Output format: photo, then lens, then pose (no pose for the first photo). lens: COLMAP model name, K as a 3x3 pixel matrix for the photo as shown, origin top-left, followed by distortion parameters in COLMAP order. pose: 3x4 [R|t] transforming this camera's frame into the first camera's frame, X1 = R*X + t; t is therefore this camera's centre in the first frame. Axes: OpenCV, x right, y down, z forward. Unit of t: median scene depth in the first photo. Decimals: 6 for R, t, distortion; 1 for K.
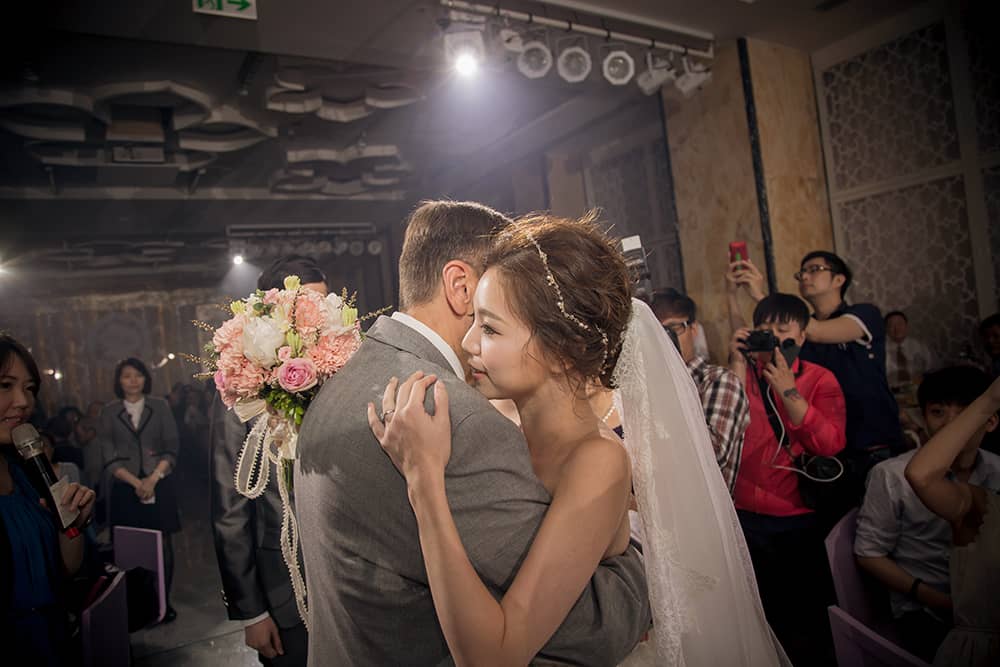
lens RADIAL K [[714.6, 0, 500.0], [0, 714.6, 333.5], [0, 0, 1]] dist [-0.128436, 0.098951]
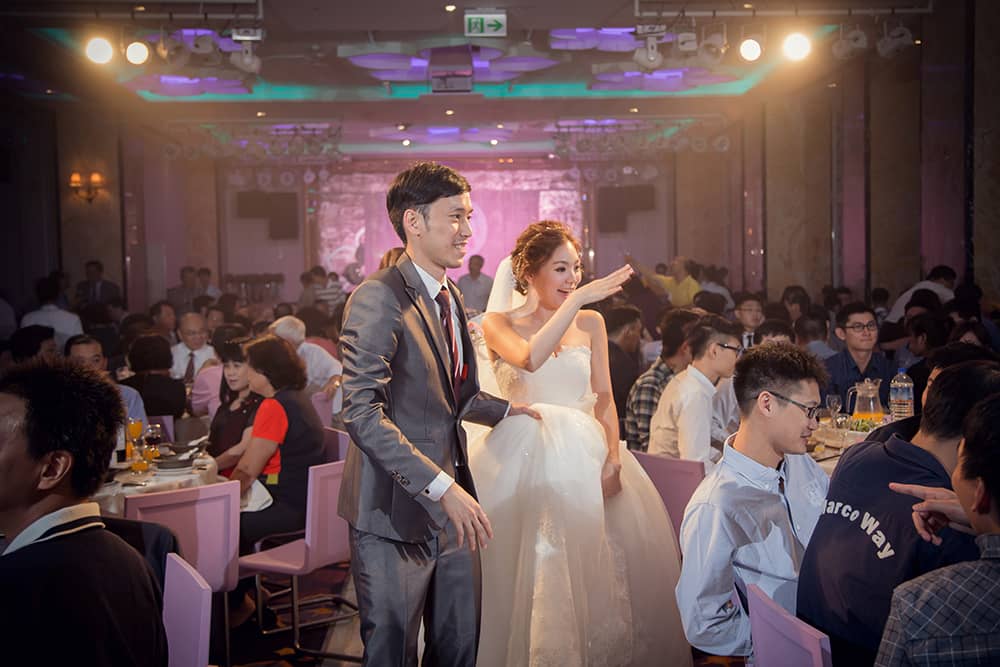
lens RADIAL K [[1146.5, 0, 506.4], [0, 1146.5, 327.1], [0, 0, 1]] dist [0.084495, 0.055264]
pose [[0.885795, 0.113003, -0.450109, 0.393991], [-0.073270, 0.991790, 0.104803, -0.047541], [0.458257, -0.059854, 0.886802, -0.579001]]
